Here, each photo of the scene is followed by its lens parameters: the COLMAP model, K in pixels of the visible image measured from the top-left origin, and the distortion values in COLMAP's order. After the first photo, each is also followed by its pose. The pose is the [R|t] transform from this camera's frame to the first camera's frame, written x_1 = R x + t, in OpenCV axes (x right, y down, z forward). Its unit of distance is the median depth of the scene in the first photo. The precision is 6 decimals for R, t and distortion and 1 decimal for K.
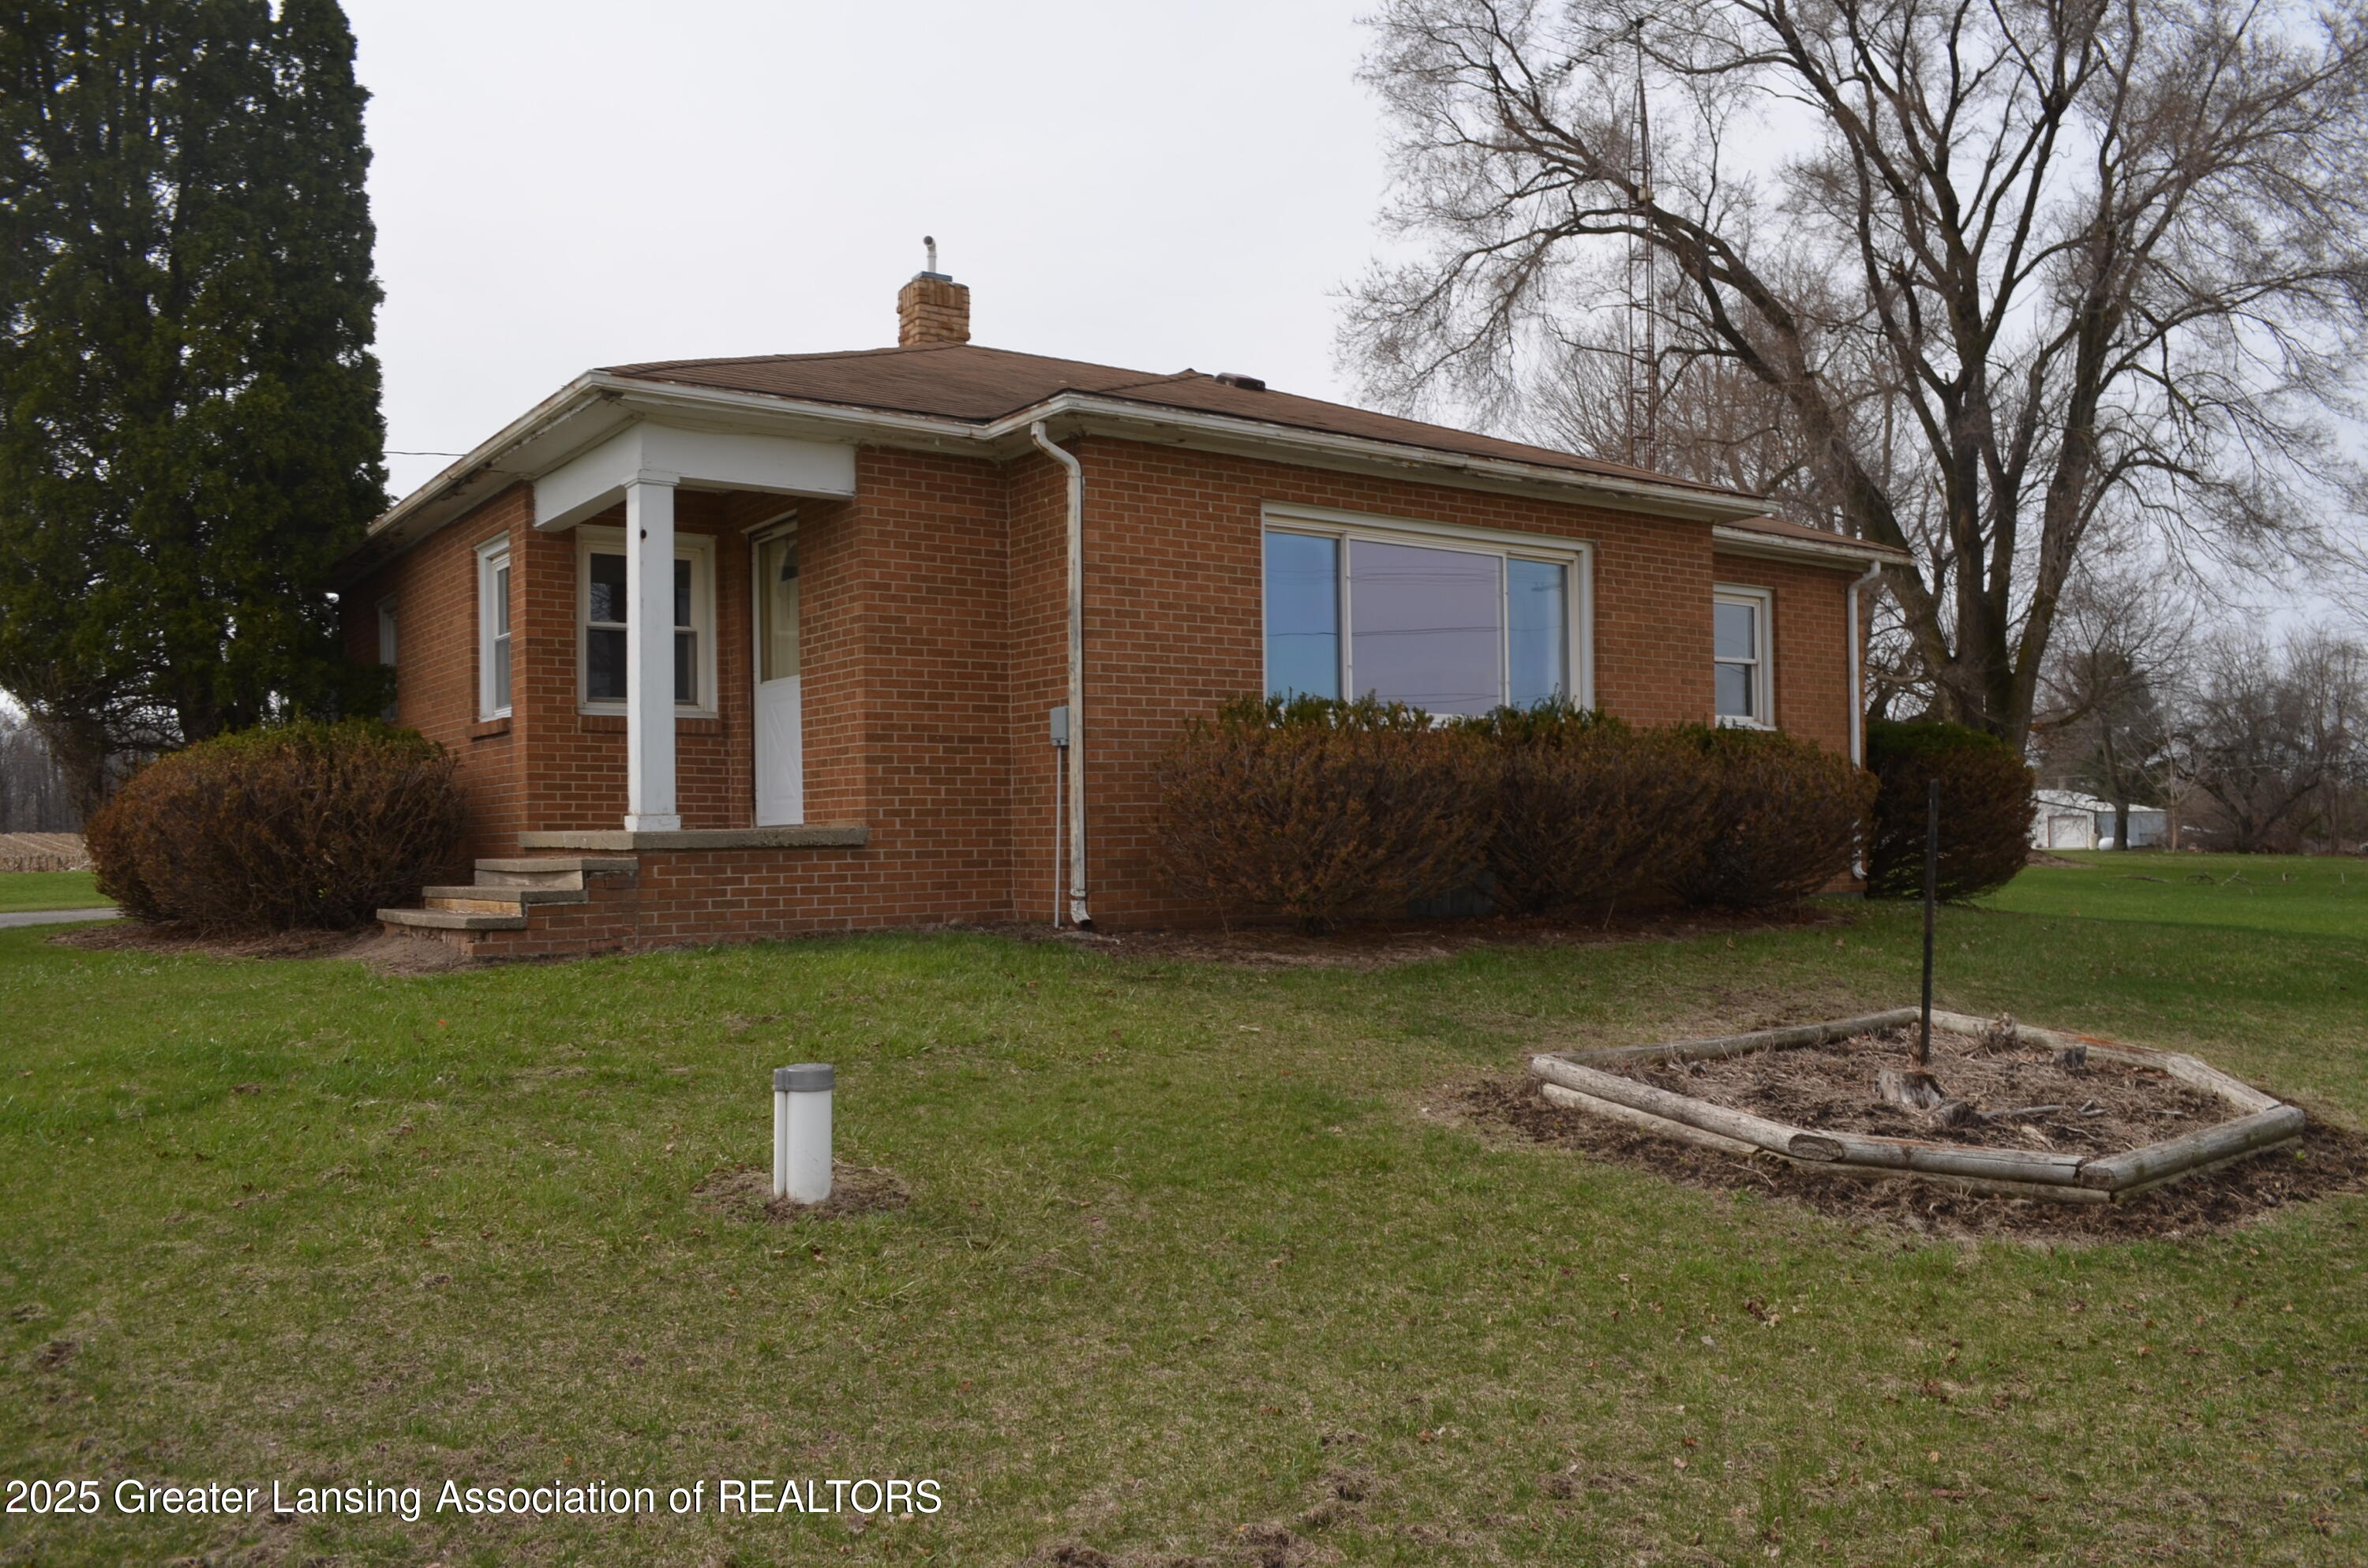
lens RADIAL K [[1824.8, 0, 1184.0], [0, 1824.8, 784.0], [0, 0, 1]] dist [-0.085917, 0.000615]
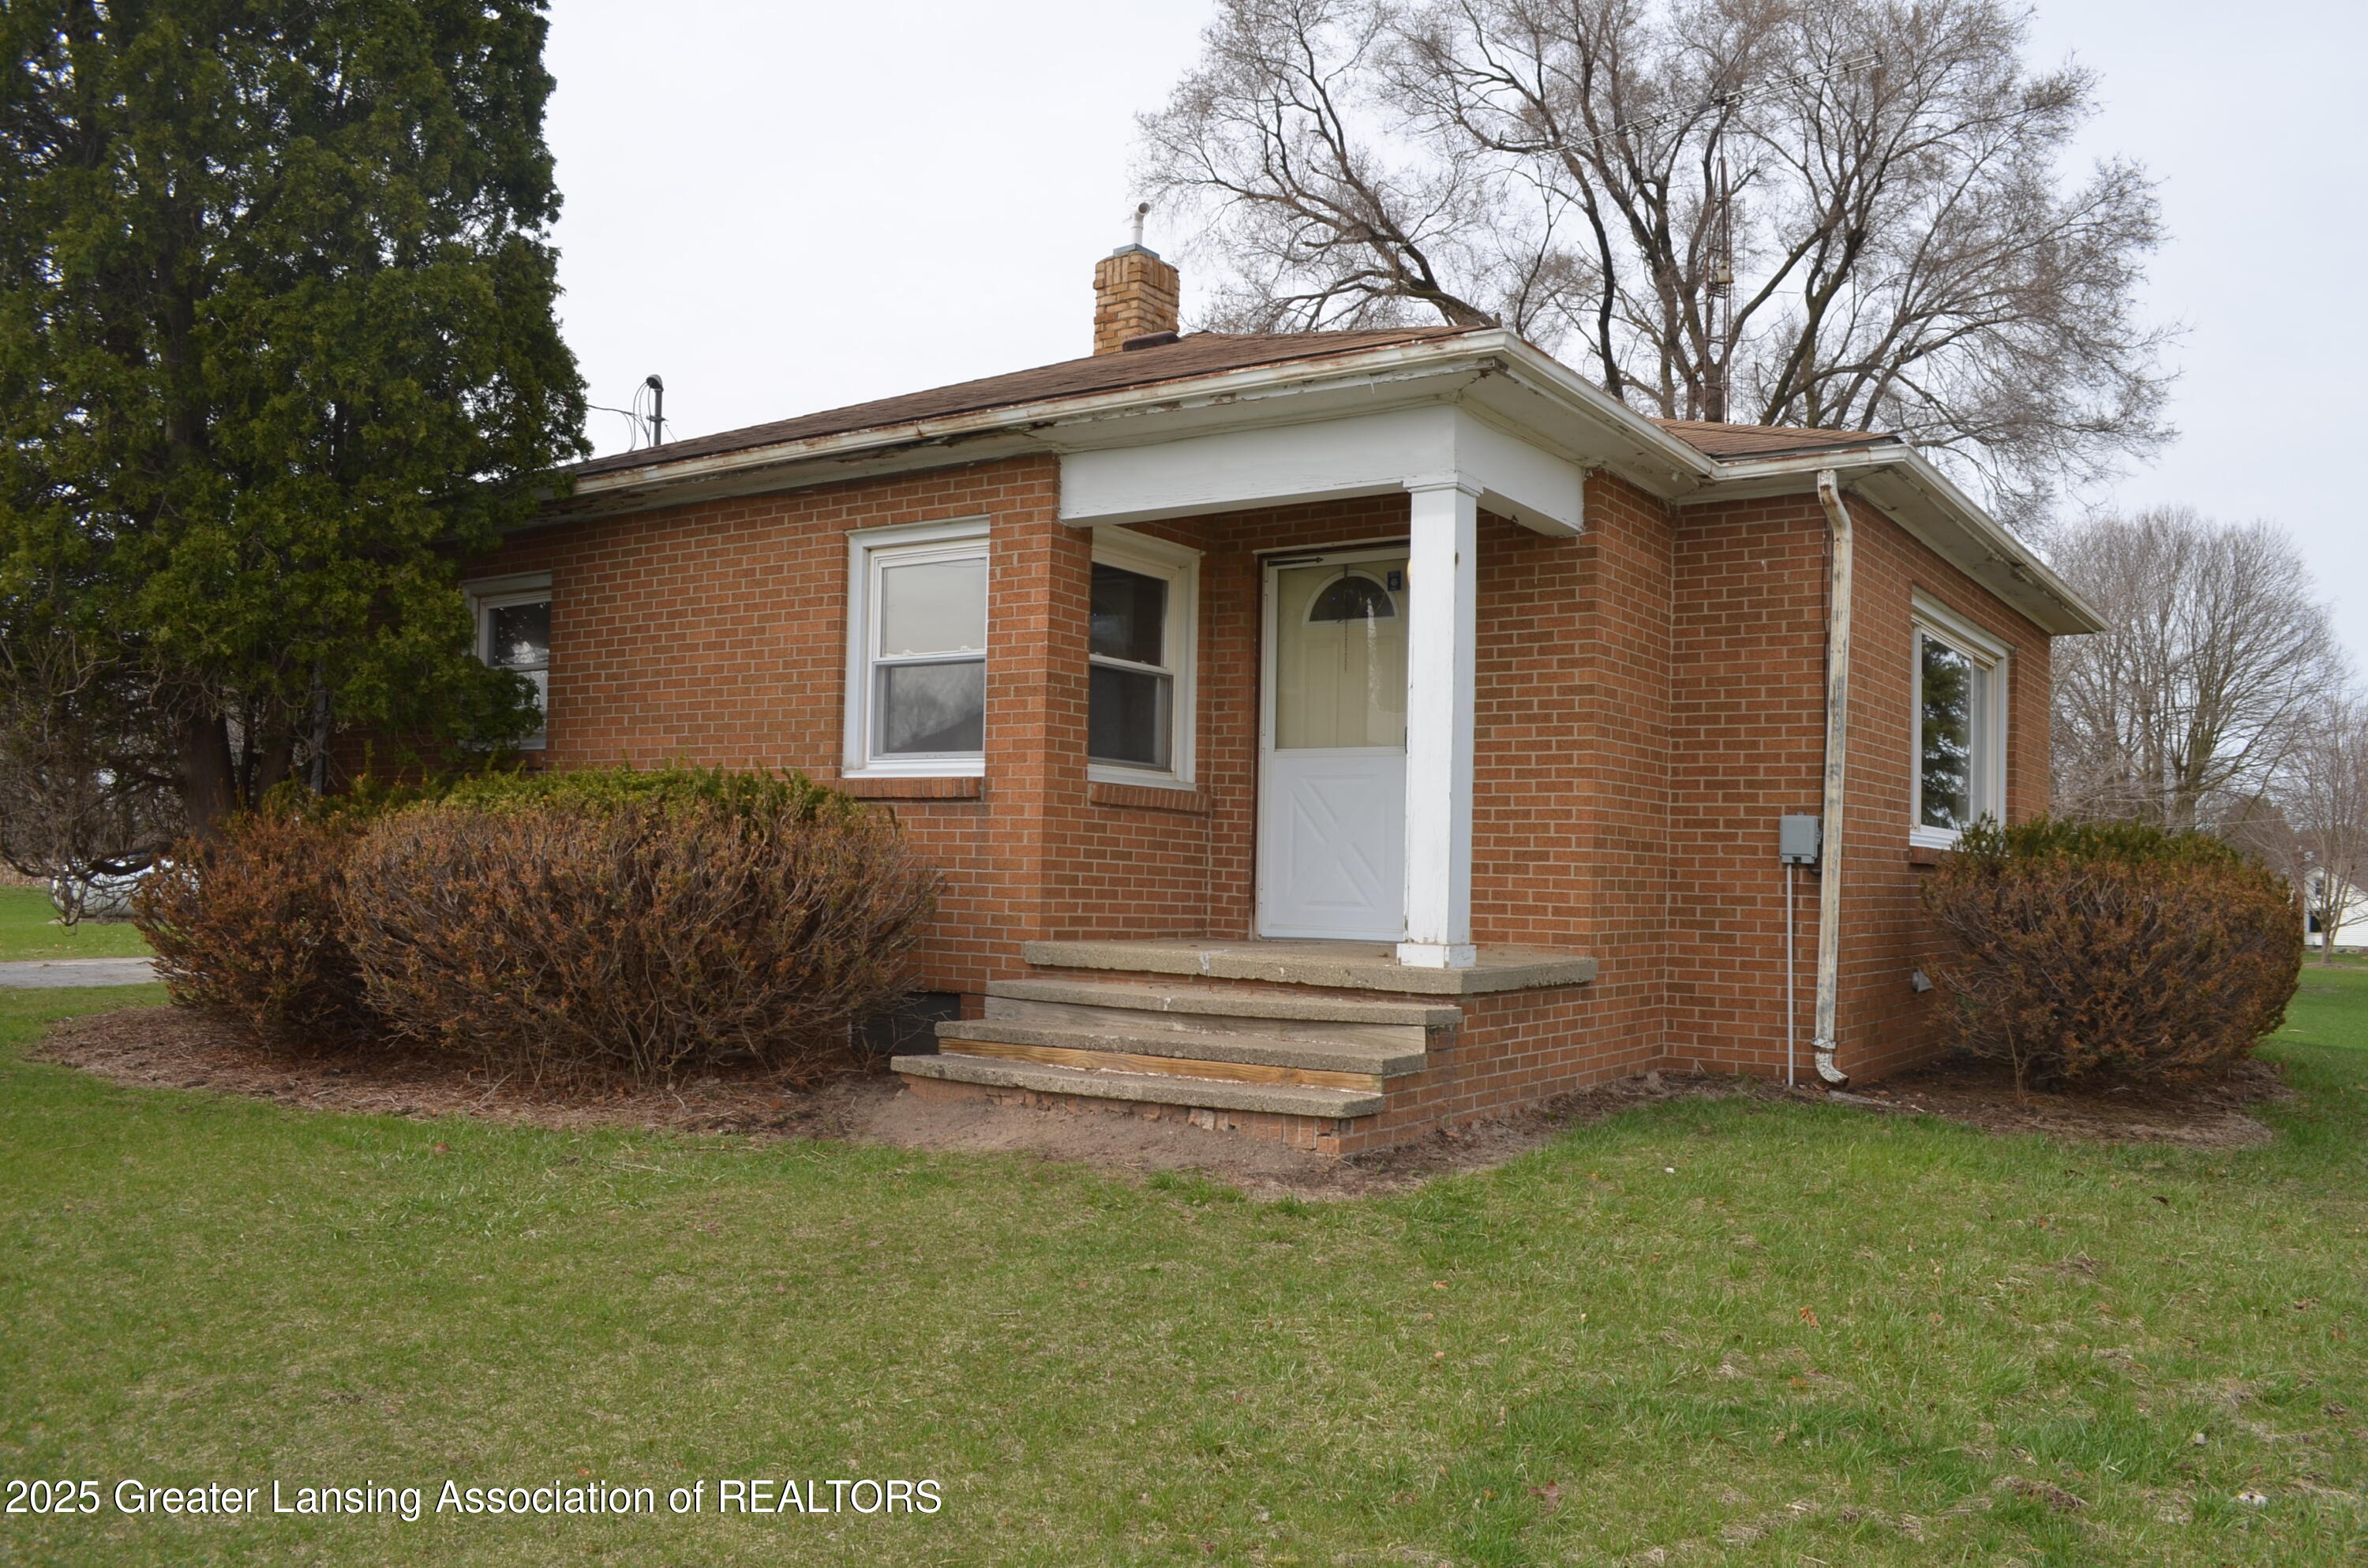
lens RADIAL K [[1824.8, 0, 1184.0], [0, 1824.8, 784.0], [0, 0, 1]] dist [-0.085917, 0.000615]
pose [[0.943669, 0.055344, 0.326229, -0.545140], [-0.049226, 0.998423, -0.026987, -0.019204], [-0.327209, 0.009408, 0.944905, 0.294613]]
